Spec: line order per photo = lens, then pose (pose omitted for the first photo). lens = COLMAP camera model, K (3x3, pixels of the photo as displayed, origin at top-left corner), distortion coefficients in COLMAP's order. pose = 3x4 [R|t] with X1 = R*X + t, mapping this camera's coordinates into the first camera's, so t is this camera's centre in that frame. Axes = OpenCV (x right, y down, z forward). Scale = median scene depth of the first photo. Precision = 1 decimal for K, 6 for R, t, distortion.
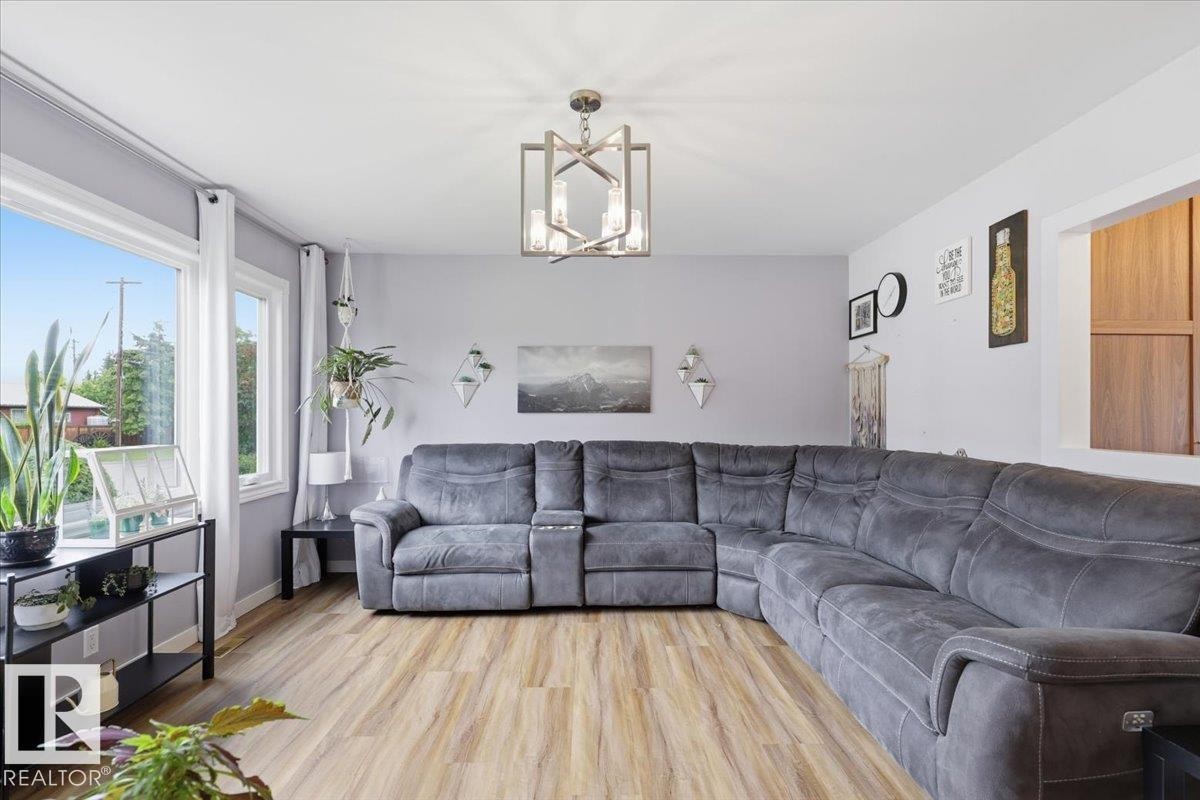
lens RADIAL K [[552.2, 0, 595.4], [0, 552.2, 395.1], [0, 0, 1]] dist [-0.001886, -0.000330]
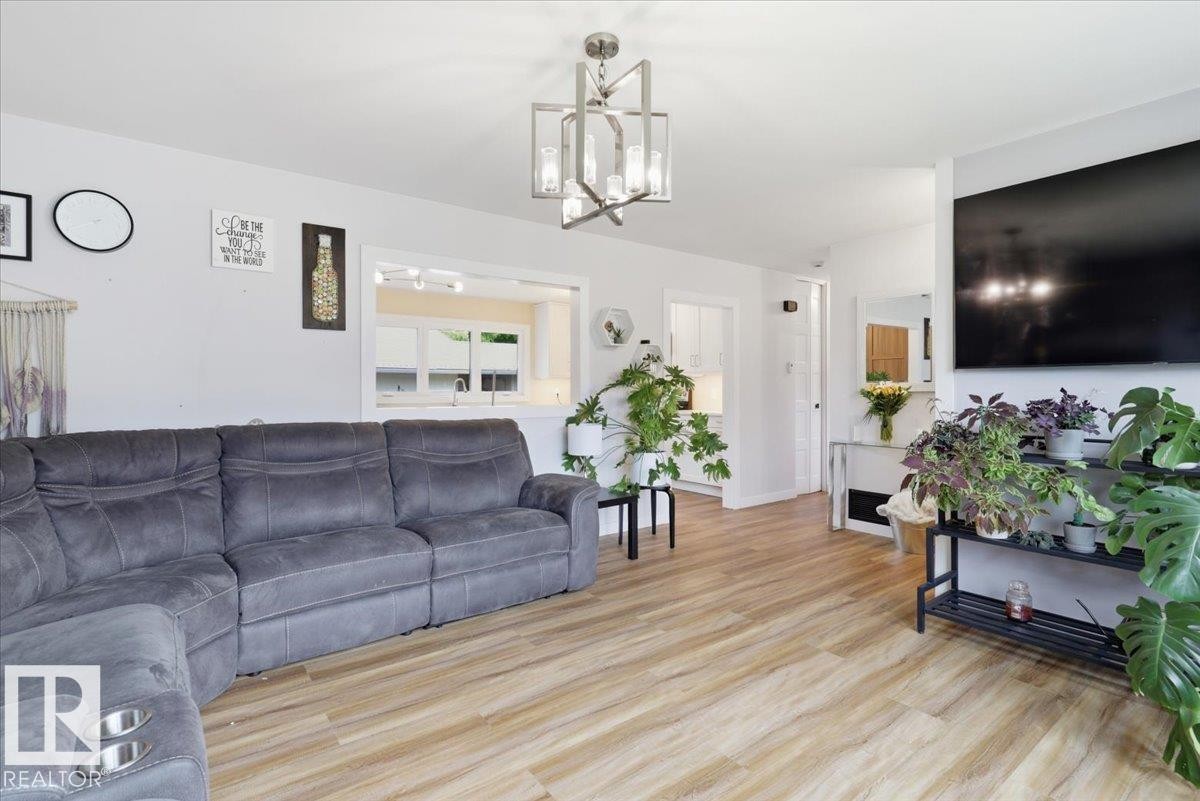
lens RADIAL K [[552.2, 0, 595.4], [0, 552.2, 395.6], [0, 0, 1]] dist [-0.001886, -0.000330]
pose [[-0.565536, 0.000200, 0.824723, -0.570991], [-0.021978, 0.999641, -0.015314, 0.056951], [-0.824431, -0.026786, -0.565329, 1.141103]]
